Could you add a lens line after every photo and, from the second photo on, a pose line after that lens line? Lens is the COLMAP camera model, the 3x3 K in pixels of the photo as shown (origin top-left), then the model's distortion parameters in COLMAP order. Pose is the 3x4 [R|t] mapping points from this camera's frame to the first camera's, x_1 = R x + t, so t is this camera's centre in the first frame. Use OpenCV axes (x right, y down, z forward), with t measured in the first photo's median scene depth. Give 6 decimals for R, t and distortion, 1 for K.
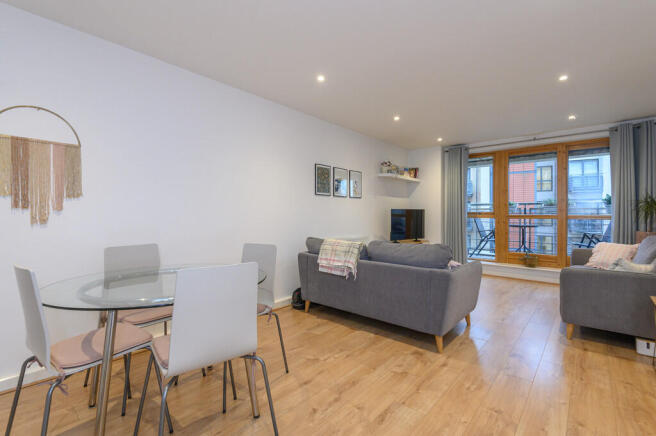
lens RADIAL K [[300.1, 0, 326.2], [0, 300.1, 218.8], [0, 0, 1]] dist [0.000503, -0.001628]
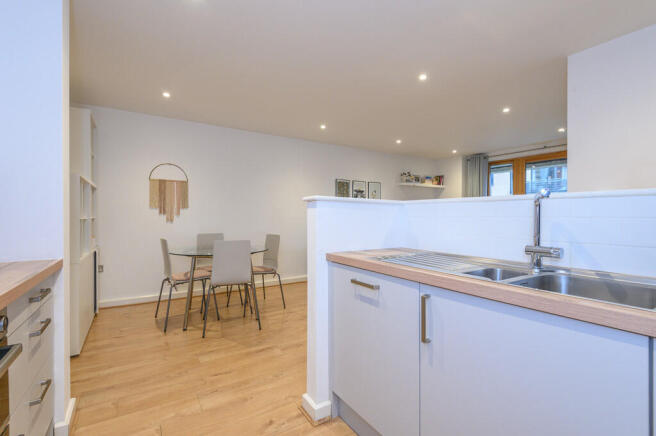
lens RADIAL K [[300.1, 0, 329.3], [0, 300.1, 217.2], [0, 0, 1]] dist [0.000503, -0.001628]
pose [[0.960314, 0.002054, -0.278912, 0.304396], [-0.004182, 0.999967, -0.007033, -0.002272], [0.278889, 0.007921, 0.960291, -0.305806]]
